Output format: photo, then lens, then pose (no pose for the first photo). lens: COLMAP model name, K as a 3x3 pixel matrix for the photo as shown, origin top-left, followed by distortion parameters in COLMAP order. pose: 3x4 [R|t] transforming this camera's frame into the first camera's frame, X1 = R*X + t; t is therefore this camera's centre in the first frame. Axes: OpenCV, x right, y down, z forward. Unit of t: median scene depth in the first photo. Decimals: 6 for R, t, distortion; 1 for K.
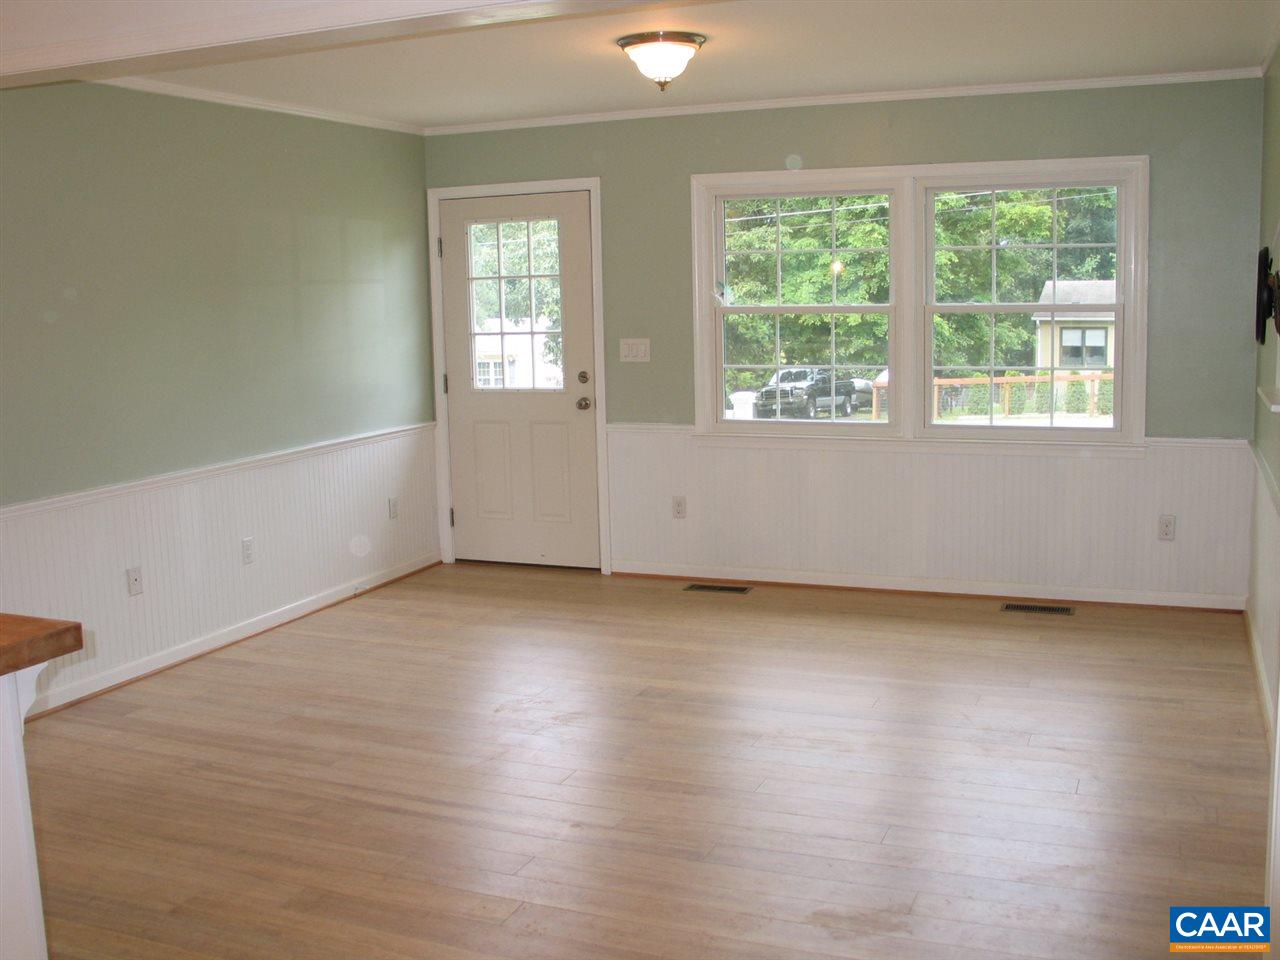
lens RADIAL K [[1302.1, 0, 639.4], [0, 1302.1, 475.3], [0, 0, 1]] dist [-0.125110, 0.000000]
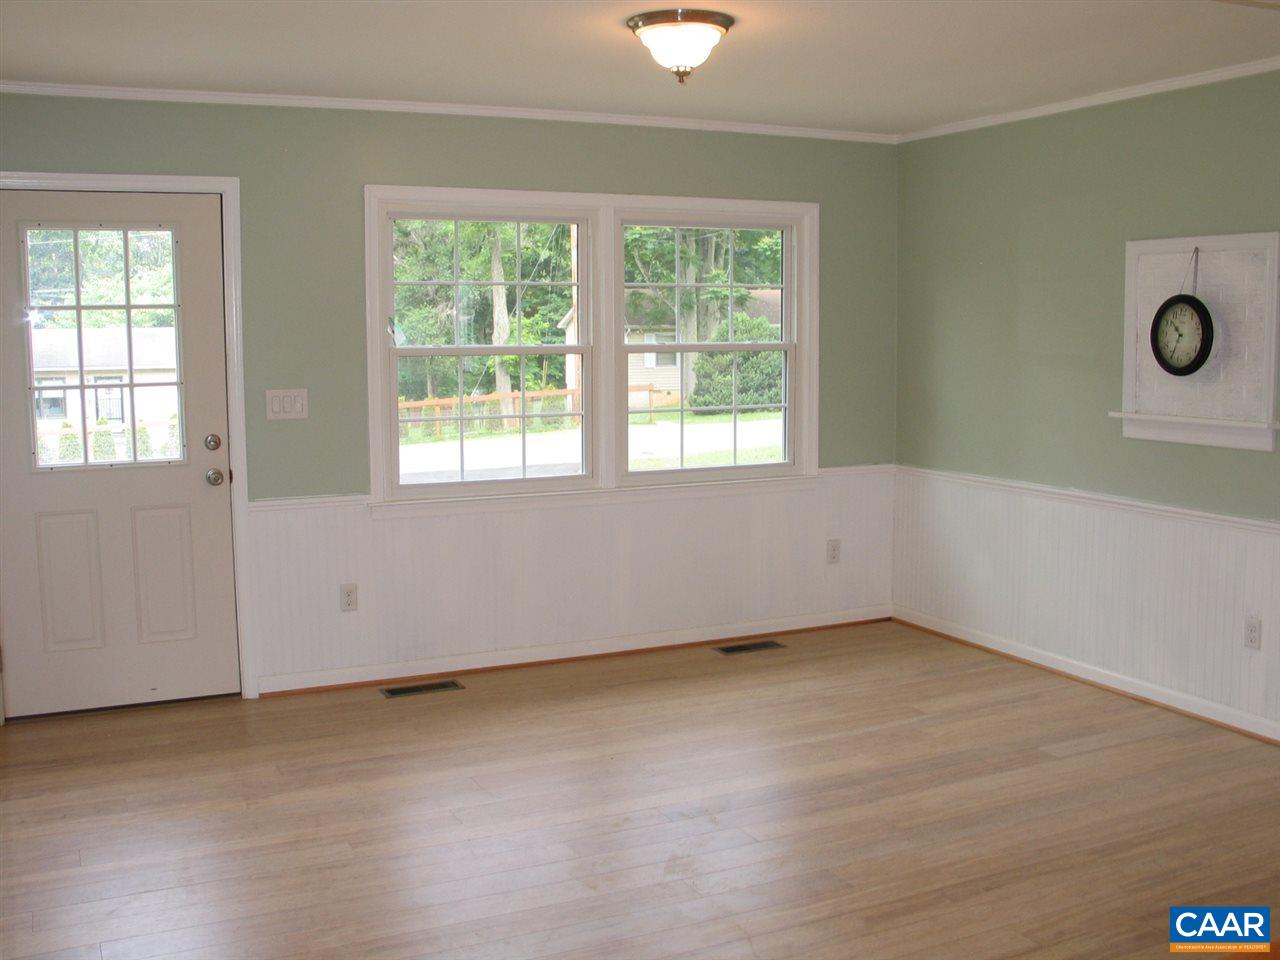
lens RADIAL K [[1302.1, 0, 638.9], [0, 1302.1, 481.5], [0, 0, 1]] dist [-0.125110, 0.000000]
pose [[0.673092, -0.069358, 0.736299, -0.438090], [0.094485, 0.995499, 0.007400, -0.036434], [-0.733498, 0.064588, 0.676616, 0.333886]]
